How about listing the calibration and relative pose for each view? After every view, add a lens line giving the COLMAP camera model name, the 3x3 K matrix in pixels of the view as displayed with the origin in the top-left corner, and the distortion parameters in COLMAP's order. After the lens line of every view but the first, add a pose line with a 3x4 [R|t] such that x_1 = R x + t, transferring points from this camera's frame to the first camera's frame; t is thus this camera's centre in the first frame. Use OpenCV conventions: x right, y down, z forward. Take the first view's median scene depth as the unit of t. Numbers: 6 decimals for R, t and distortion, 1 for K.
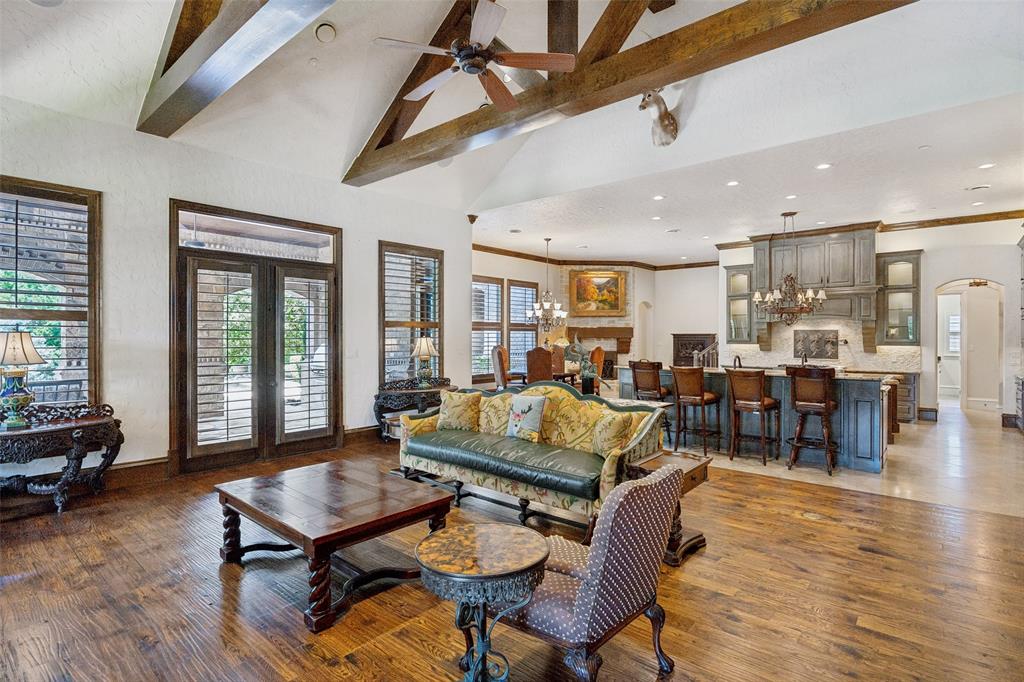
lens RADIAL K [[510.4, 0, 512.1], [0, 510.4, 337.1], [0, 0, 1]] dist [-0.003565, -0.000155]
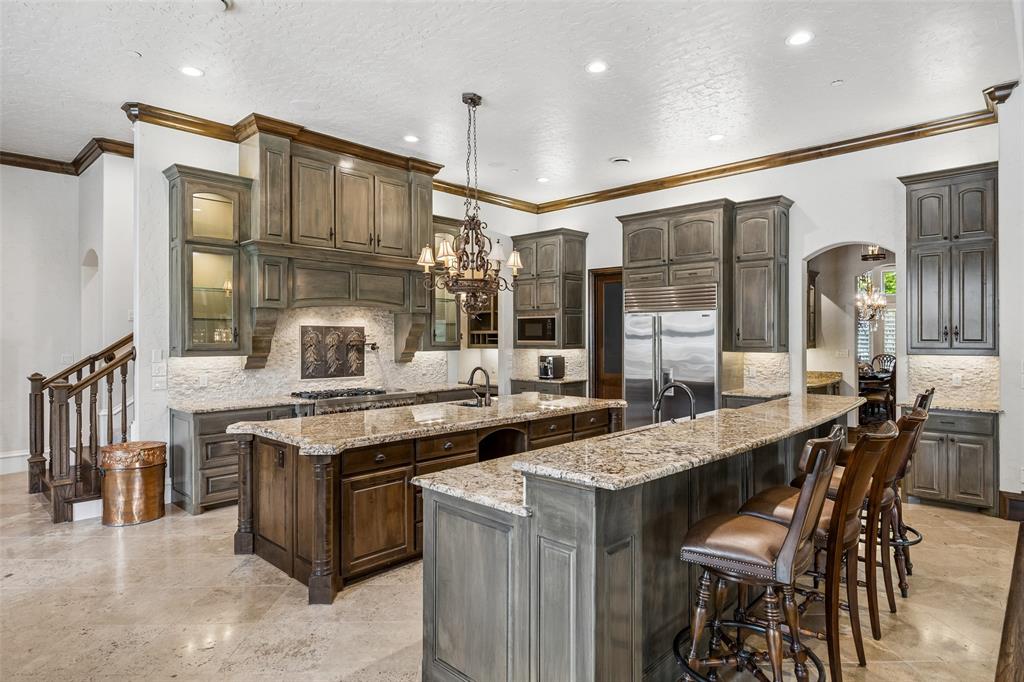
lens RADIAL K [[569.8, 0, 512.3], [0, 569.8, 339.8], [0, 0, 1]] dist [0.000236, -0.000361]
pose [[0.045301, -0.005866, 0.998956, -0.024650], [0.004037, 0.999976, 0.005689, -0.002077], [-0.998965, 0.003775, 0.045324, 0.763370]]
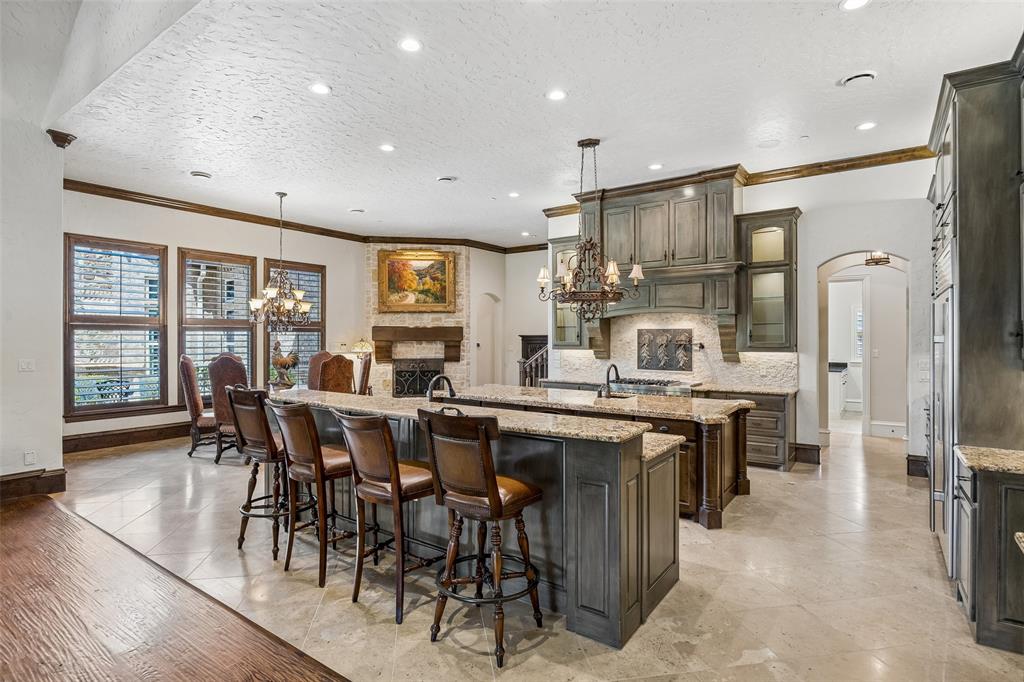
lens RADIAL K [[523.5, 0, 511.8], [0, 523.5, 337.5], [0, 0, 1]] dist [-0.002948, -0.000233]
pose [[0.995928, -0.002606, 0.090118, 0.319079], [0.002834, 0.999993, -0.002402, -0.001364], [-0.090111, 0.002648, 0.995928, 0.302571]]
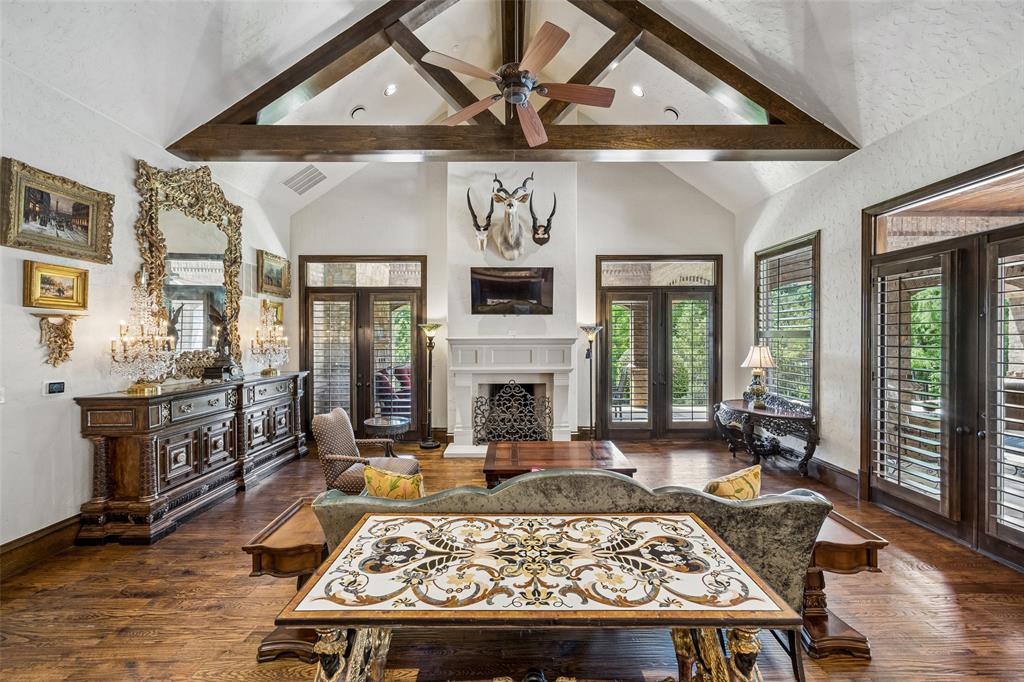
lens RADIAL K [[406.0, 0, 513.1], [0, 406.0, 339.1], [0, 0, 1]] dist [-0.000782, -0.000266]
pose [[-0.753721, 0.002711, -0.657189, 0.170242], [0.000384, 0.999993, 0.003686, -0.014986], [0.657194, 0.002526, -0.753717, 0.585972]]
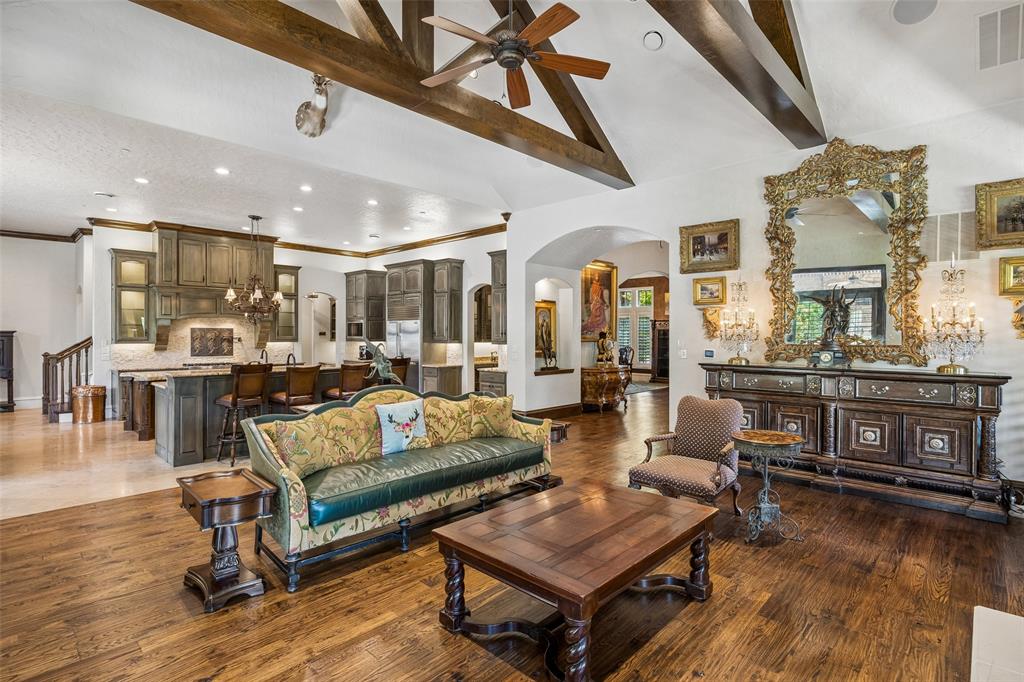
lens RADIAL K [[510.4, 0, 512.1], [0, 510.4, 337.1], [0, 0, 1]] dist [-0.003565, -0.000155]
pose [[0.049872, -0.006084, 0.998737, -0.388023], [0.000652, 0.999981, 0.006059, -0.002010], [-0.998755, 0.000349, 0.049875, 0.345268]]
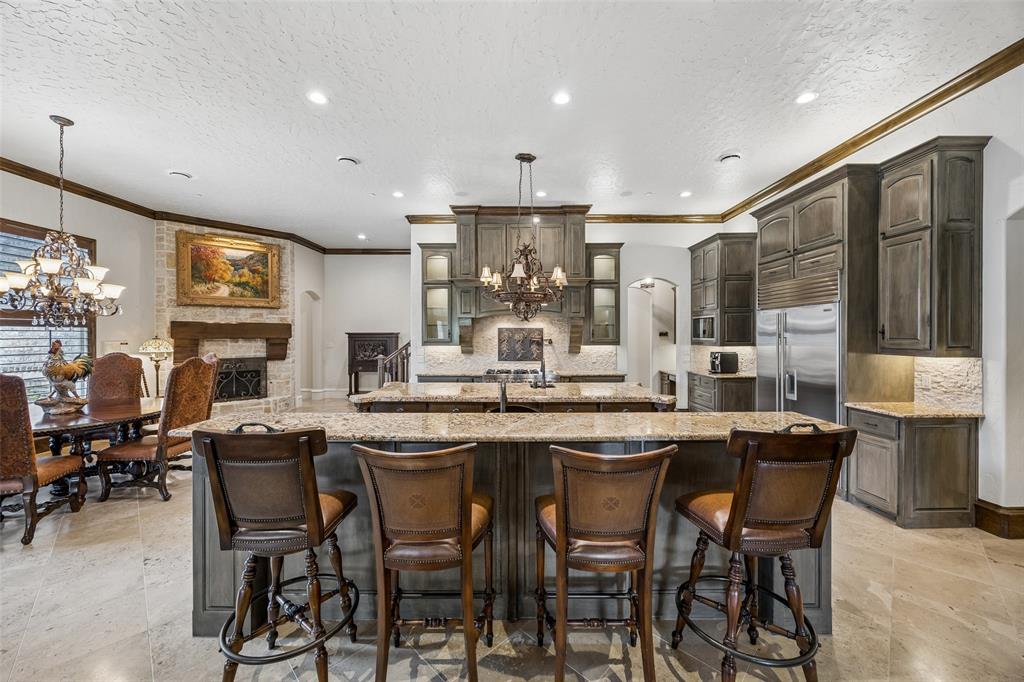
lens RADIAL K [[389.8, 0, 512.3], [0, 389.8, 337.4], [0, 0, 1]] dist [-0.002546, -0.000211]
pose [[0.757137, -0.005966, 0.653228, 0.151031], [0.003424, 0.999981, 0.005164, -0.001584], [-0.653247, -0.001673, 0.757143, 0.501800]]
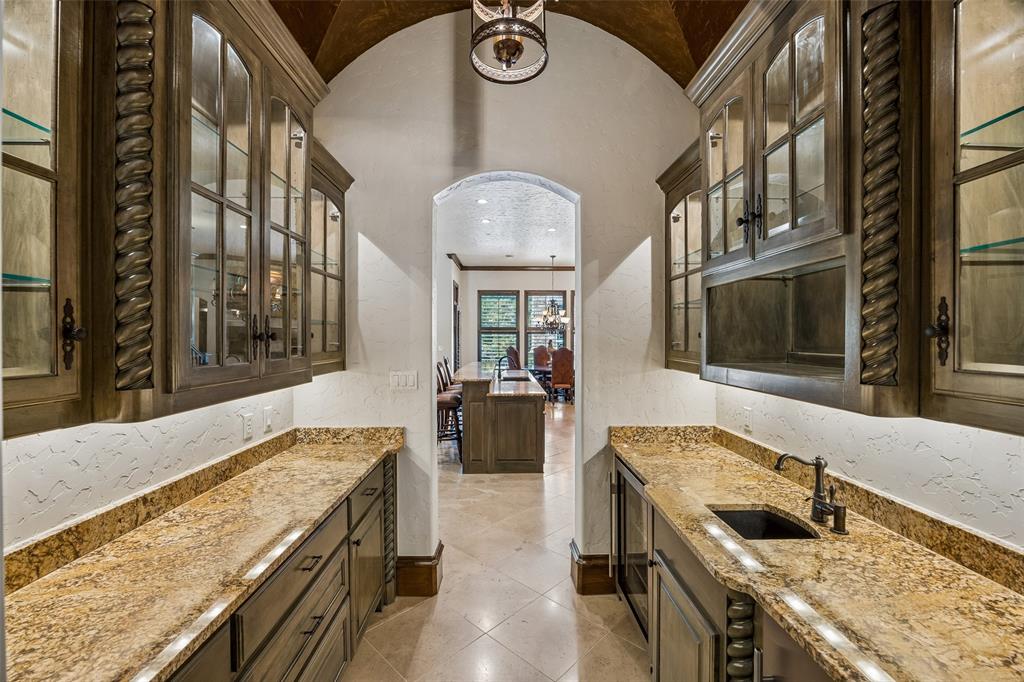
lens RADIAL K [[423.6, 0, 512.0], [0, 423.6, 341.0], [0, 0, 1]] dist [-0.015603, 0.000004]
pose [[0.677061, 0.004120, -0.735916, 0.755343], [-0.001869, 0.999991, 0.003879, 0.001131], [0.735925, -0.001251, 0.677062, 0.276360]]
